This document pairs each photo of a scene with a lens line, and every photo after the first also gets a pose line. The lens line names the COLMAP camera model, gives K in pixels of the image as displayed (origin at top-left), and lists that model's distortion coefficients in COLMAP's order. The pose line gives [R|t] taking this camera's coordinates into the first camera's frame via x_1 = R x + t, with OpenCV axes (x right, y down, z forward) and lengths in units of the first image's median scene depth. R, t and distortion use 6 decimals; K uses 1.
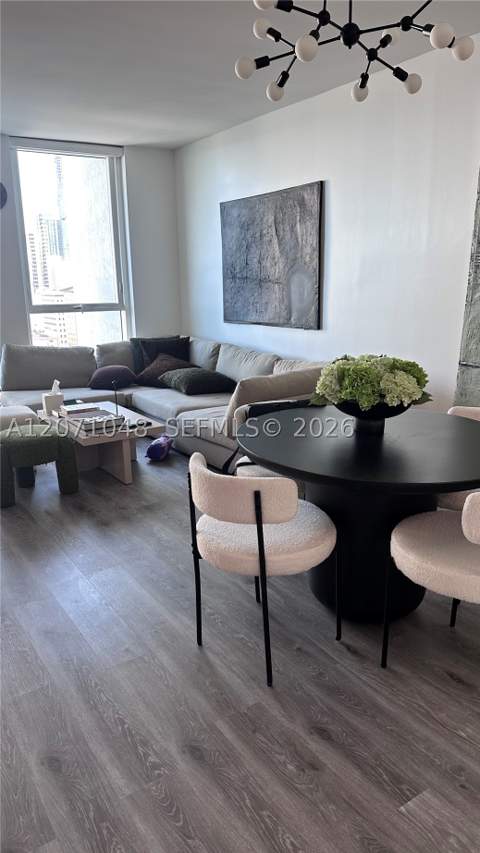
lens RADIAL K [[609.8, 0, 237.2], [0, 609.8, 427.1], [0, 0, 1]] dist [0.086725, -0.086804]
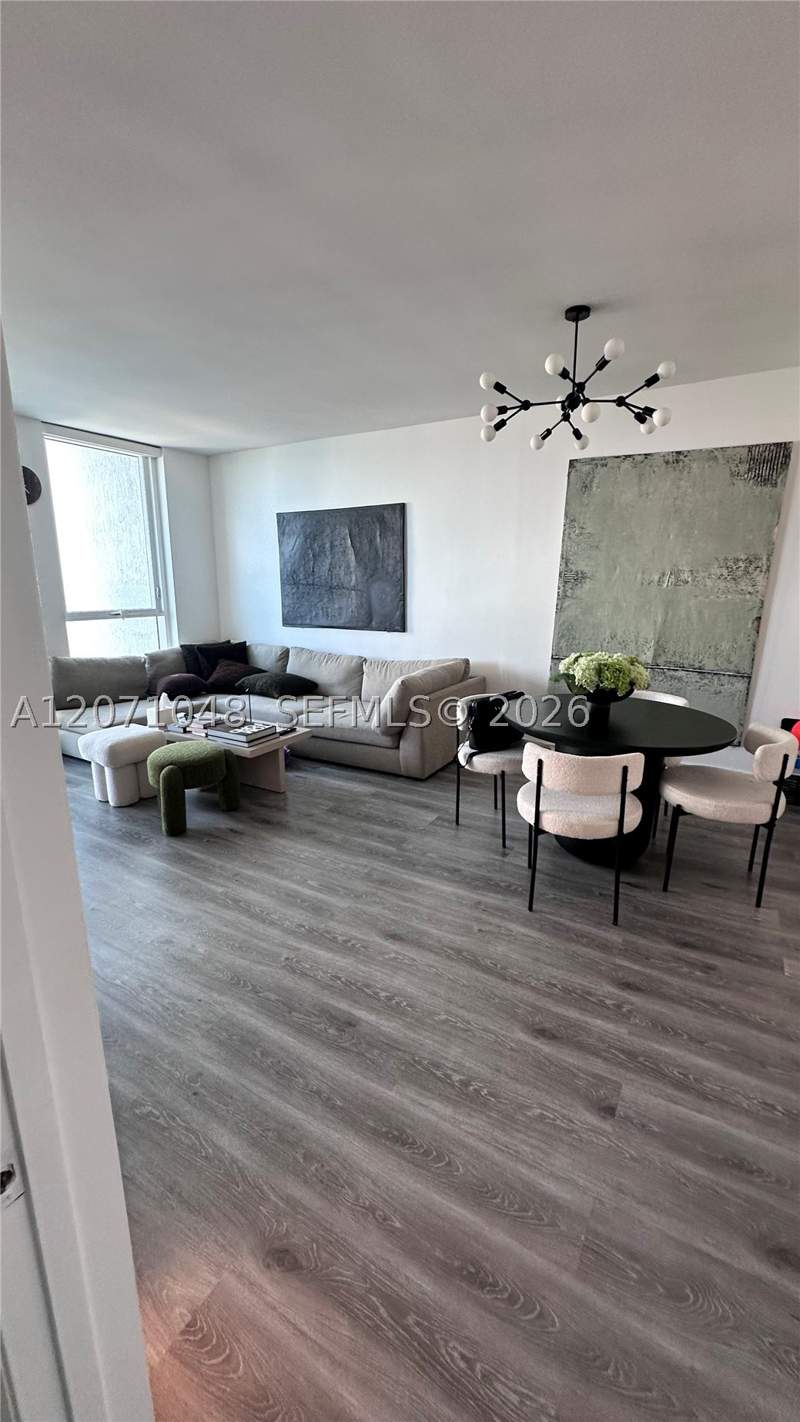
lens RADIAL K [[564.2, 0, 398.4], [0, 564.2, 715.8], [0, 0, 1]] dist [0.002240, 0.000112]
pose [[0.893387, -0.090124, 0.440157, -0.320600], [0.091052, 0.995664, 0.019059, -0.023903], [-0.439966, 0.023050, 0.897719, 0.067598]]
